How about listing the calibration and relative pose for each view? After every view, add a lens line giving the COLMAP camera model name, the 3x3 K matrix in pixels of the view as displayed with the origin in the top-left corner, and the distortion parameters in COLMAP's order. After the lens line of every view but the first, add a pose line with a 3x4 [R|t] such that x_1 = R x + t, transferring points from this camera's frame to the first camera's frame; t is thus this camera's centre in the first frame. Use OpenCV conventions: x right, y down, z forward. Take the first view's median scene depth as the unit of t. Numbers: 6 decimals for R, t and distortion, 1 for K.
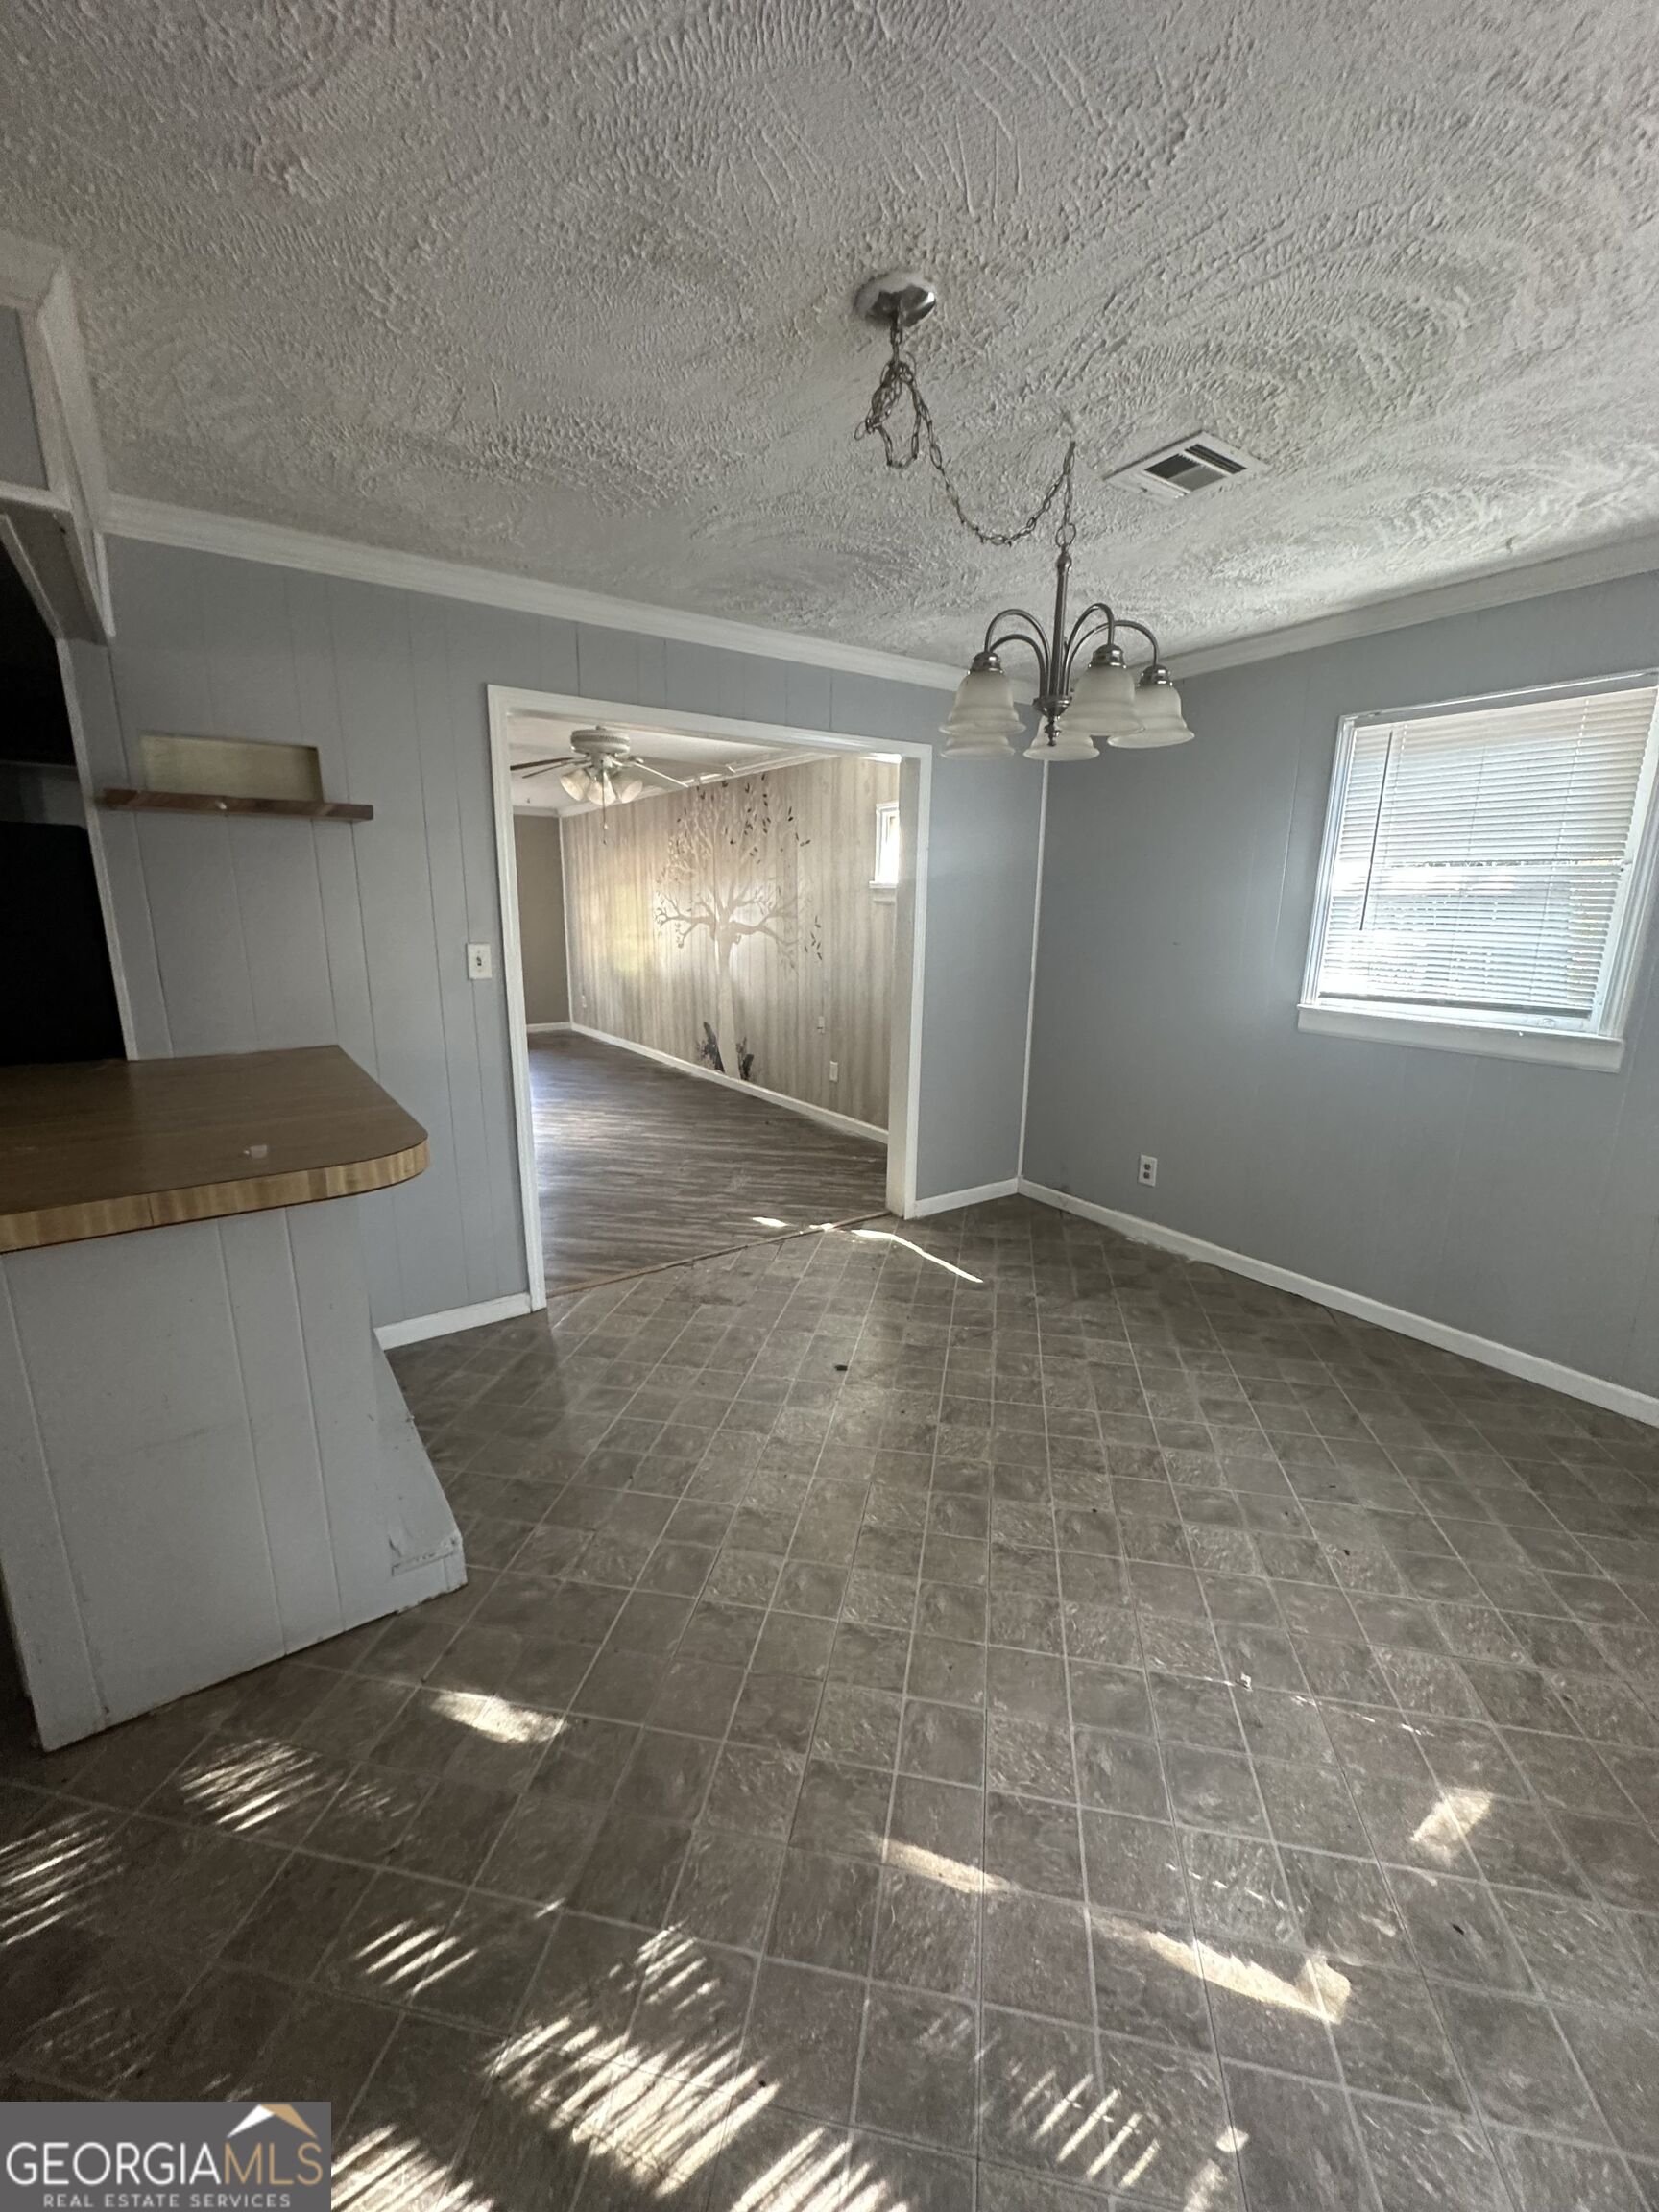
lens RADIAL K [[887.5, 0, 831.4], [0, 887.5, 1110.1], [0, 0, 1]] dist [0.003086, 0.000159]
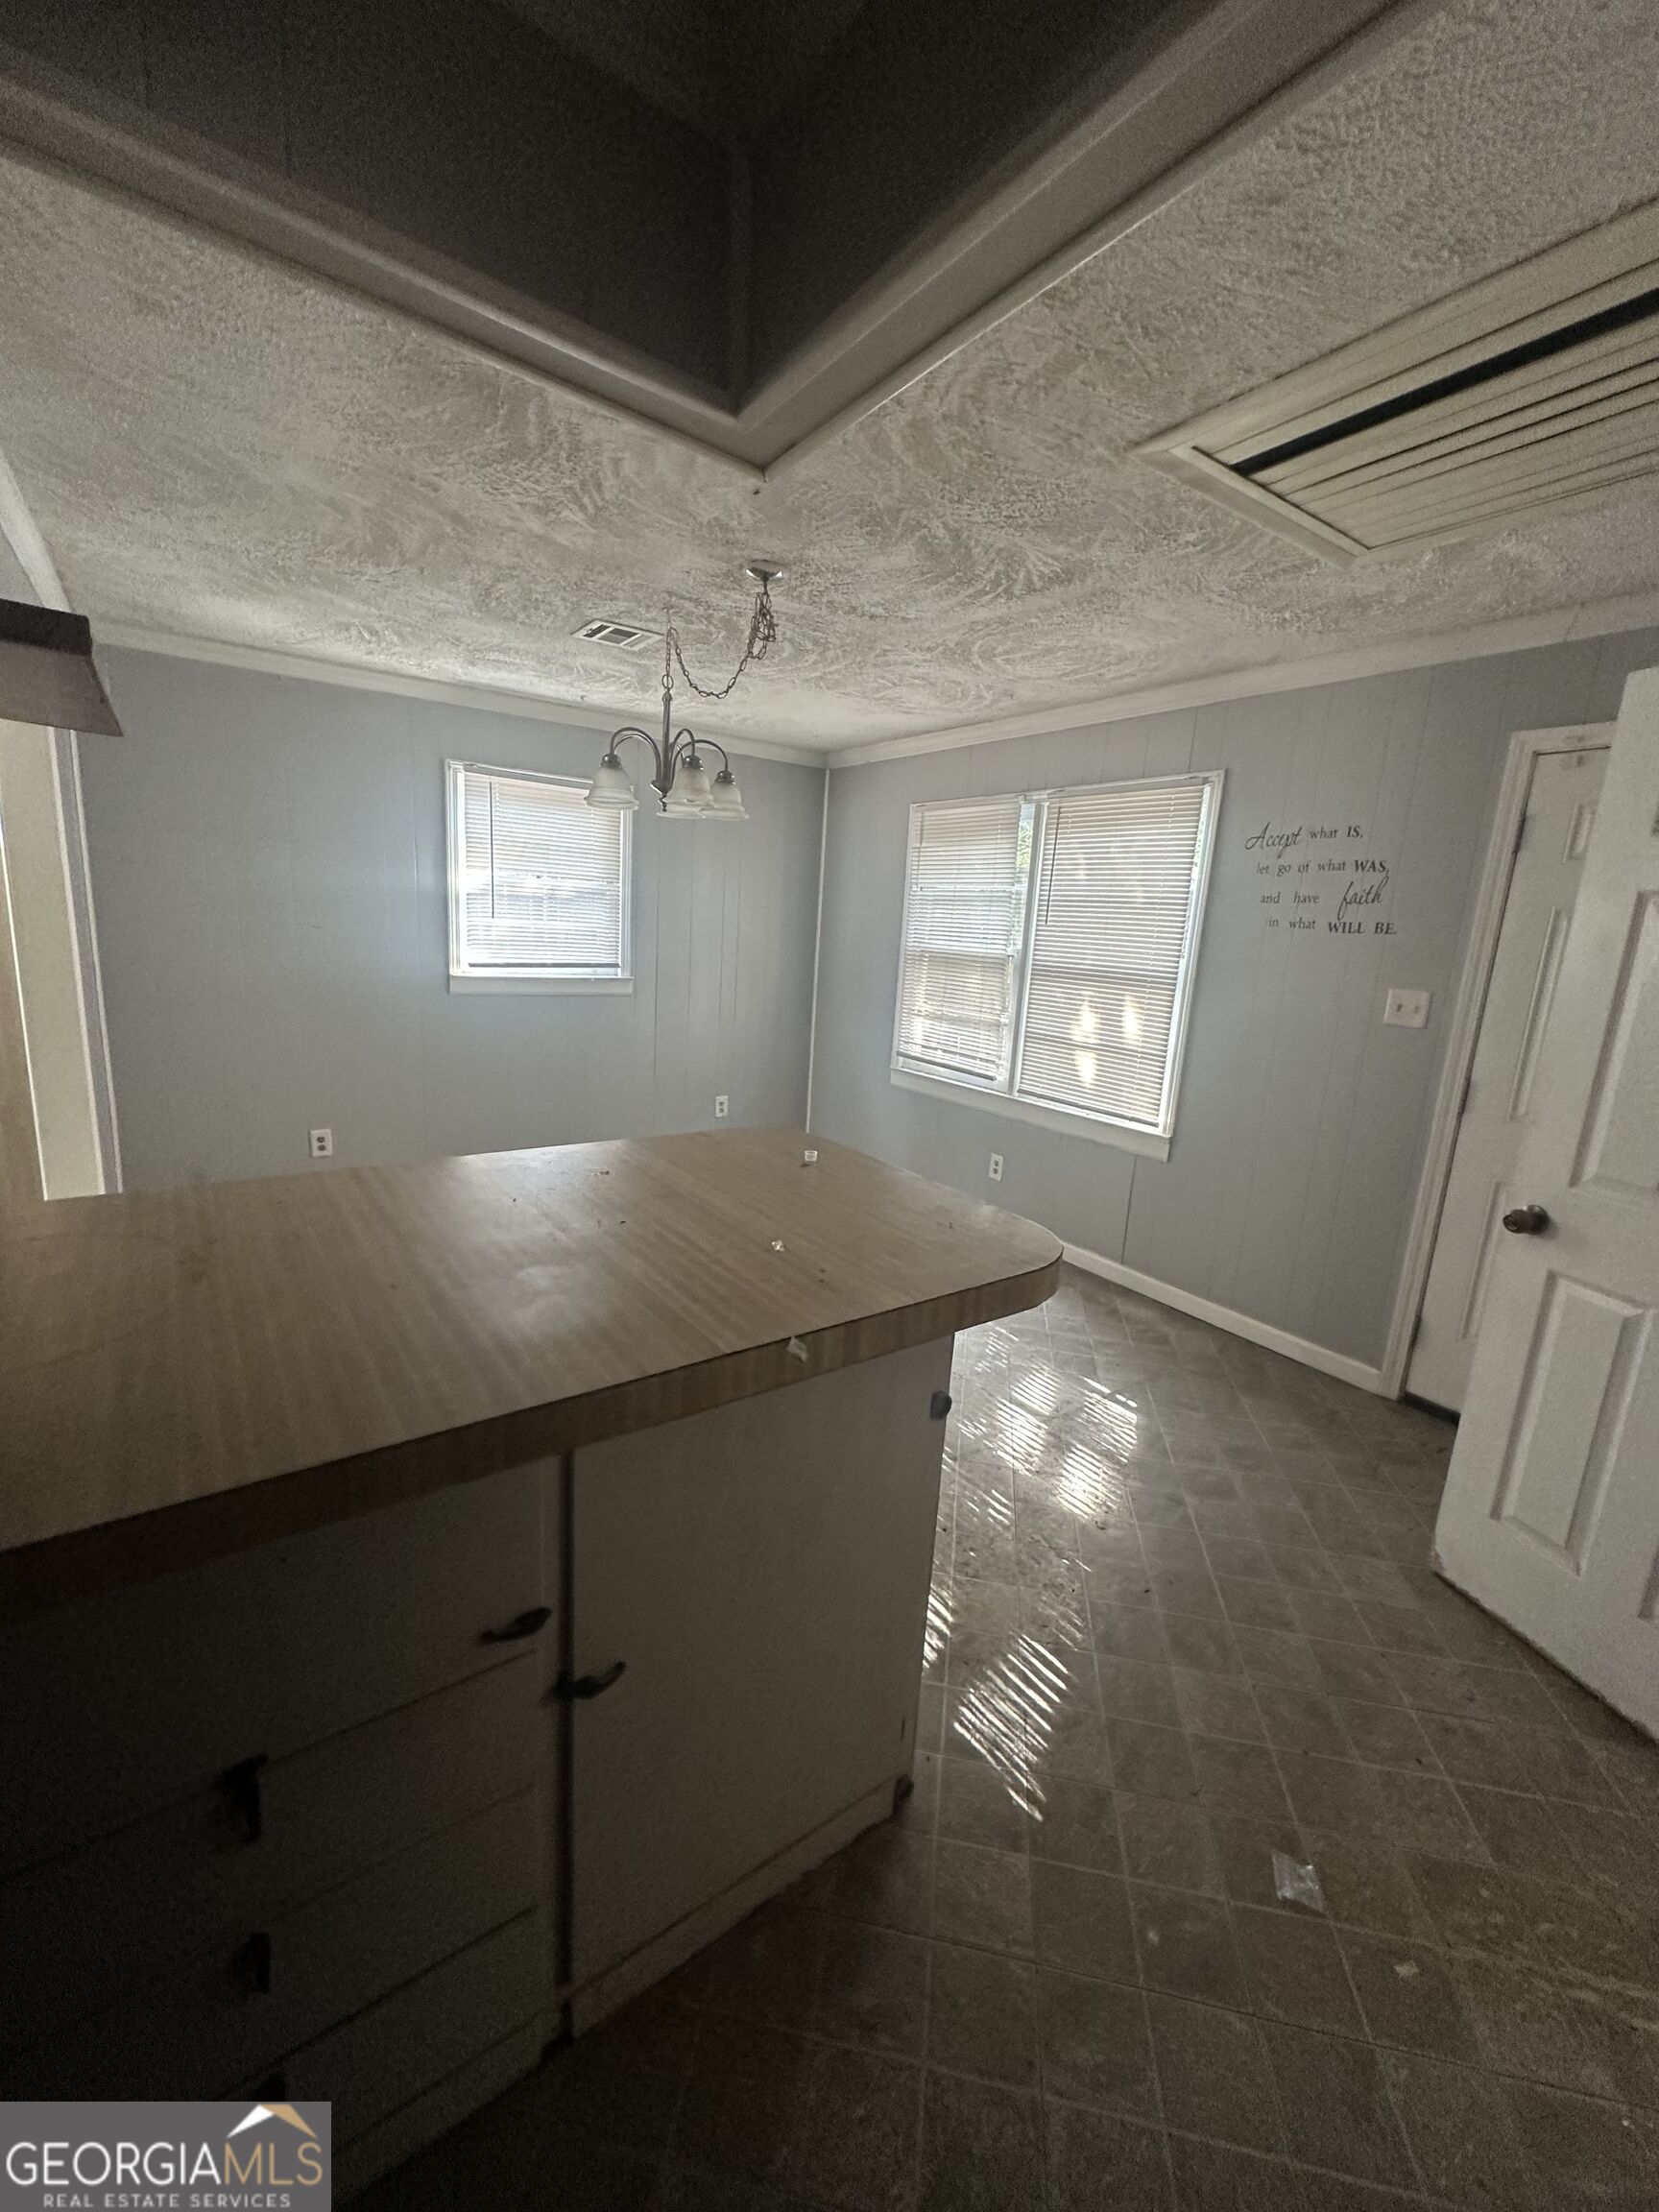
lens RADIAL K [[887.5, 0, 831.7], [0, 887.5, 1103.6], [0, 0, 1]] dist [0.003086, 0.000159]
pose [[0.003918, -0.209748, 0.977748, -0.413355], [0.176818, 0.962494, 0.205767, -0.054288], [-0.984236, 0.172077, 0.040858, 0.220231]]
